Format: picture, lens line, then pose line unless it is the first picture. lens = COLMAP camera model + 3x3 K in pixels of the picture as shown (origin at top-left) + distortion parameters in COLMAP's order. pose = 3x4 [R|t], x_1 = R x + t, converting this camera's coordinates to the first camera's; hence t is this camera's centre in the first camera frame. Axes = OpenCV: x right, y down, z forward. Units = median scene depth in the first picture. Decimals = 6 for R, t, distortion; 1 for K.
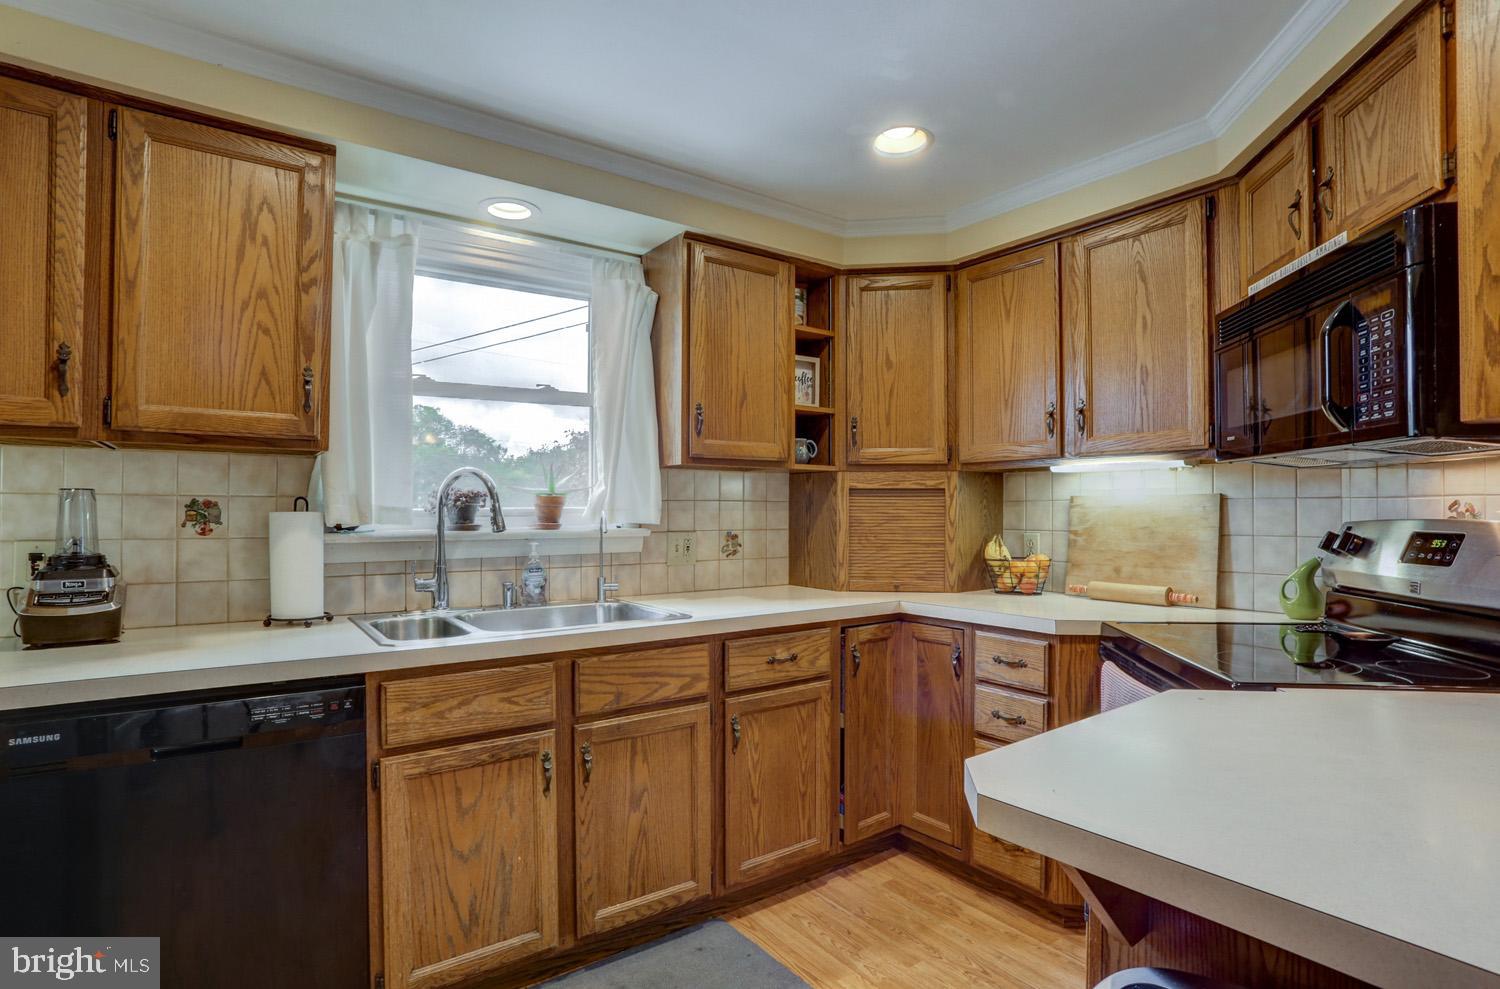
lens RADIAL K [[761.1, 0, 759.0], [0, 761.1, 502.6], [0, 0, 1]] dist [-0.032969, 0.008169]
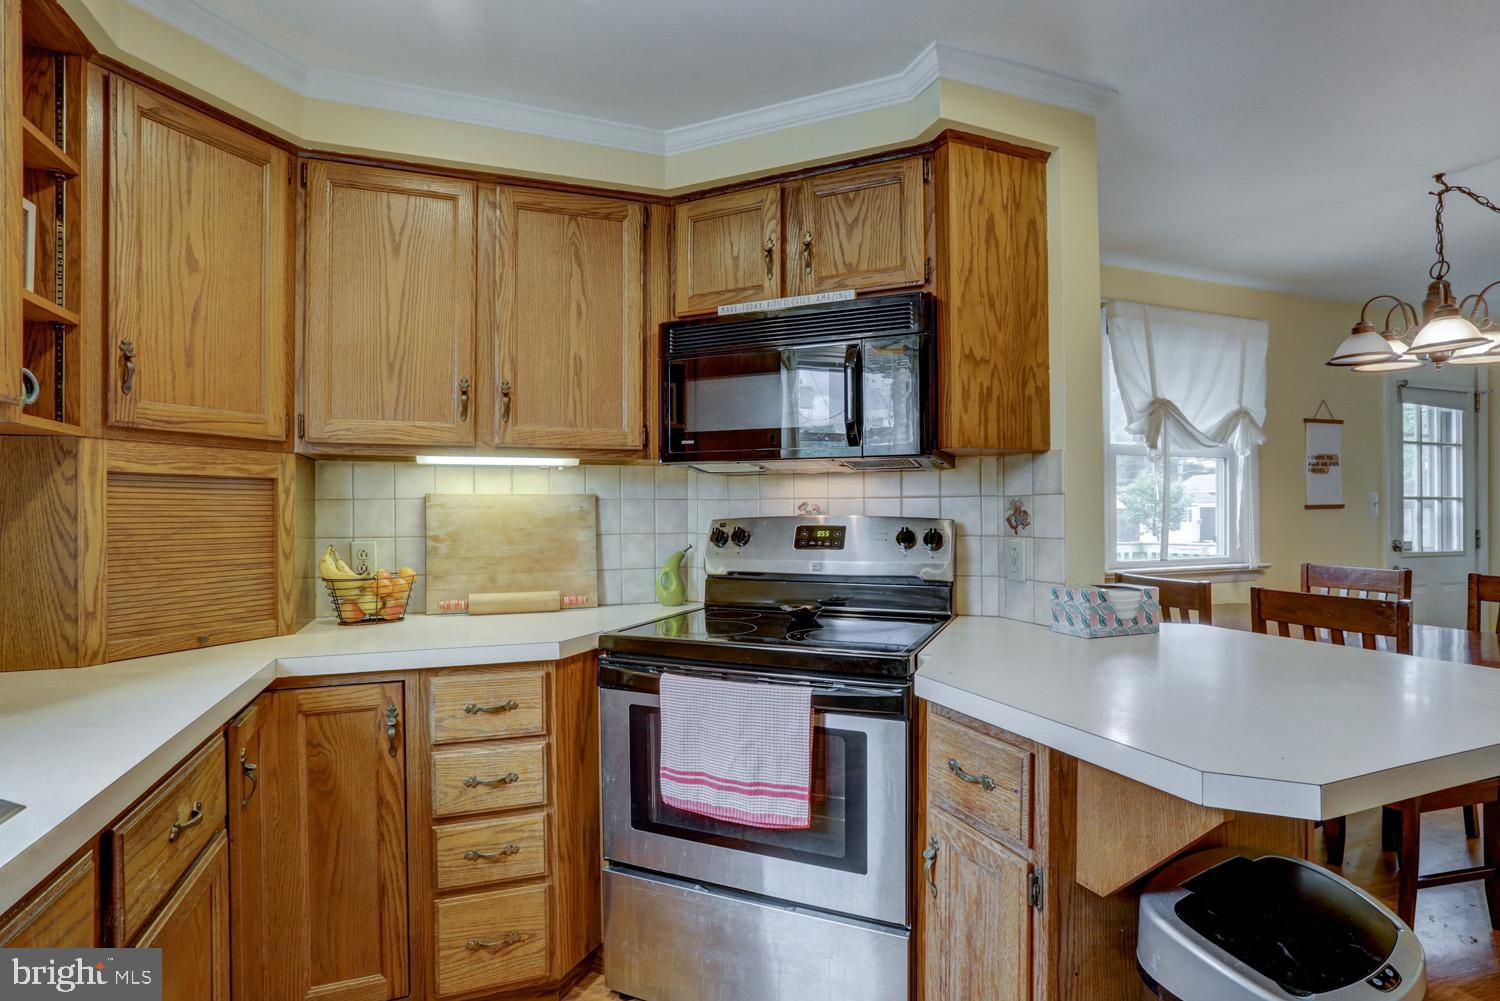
lens RADIAL K [[761.1, 0, 742.4], [0, 761.1, 502.0], [0, 0, 1]] dist [-0.032969, 0.008169]
pose [[0.277083, 0.009935, 0.960795, -0.310176], [-0.004747, 0.999948, -0.008971, 0.006714], [-0.960834, -0.002075, 0.277116, 0.498140]]
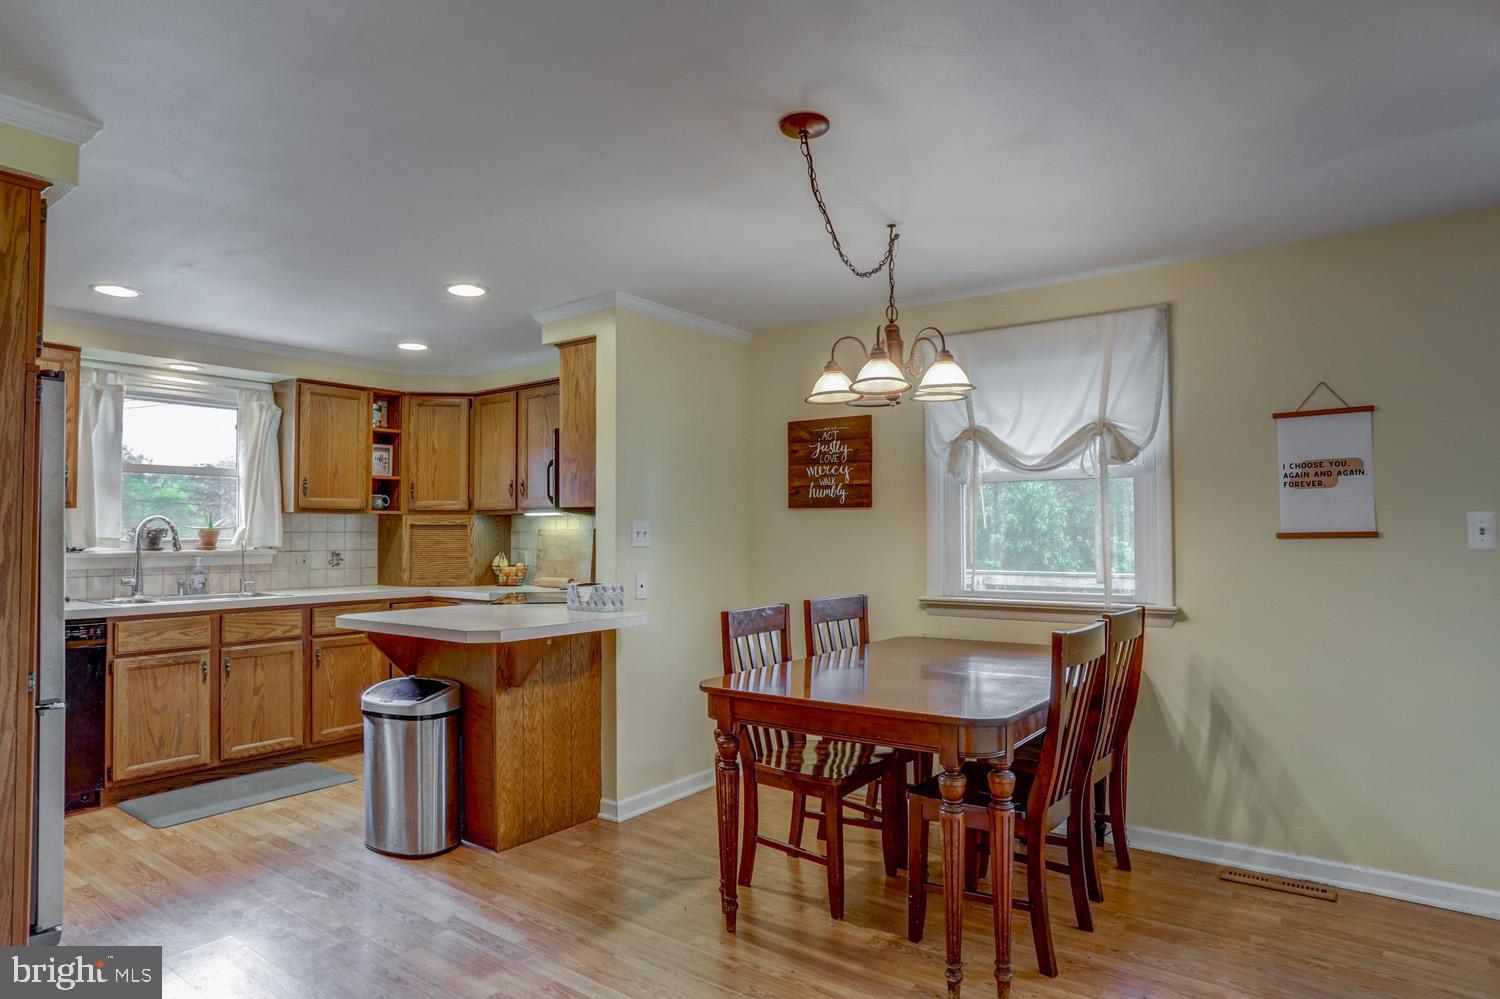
lens RADIAL K [[917.7, 0, 740.7], [0, 917.7, 510.4], [0, 0, 1]] dist [-0.002403, 0.015687]
pose [[0.969099, 0.003270, 0.246652, 0.381882], [0.000951, 0.999855, -0.016992, -0.017635], [-0.246672, 0.016701, 0.968955, -1.327133]]
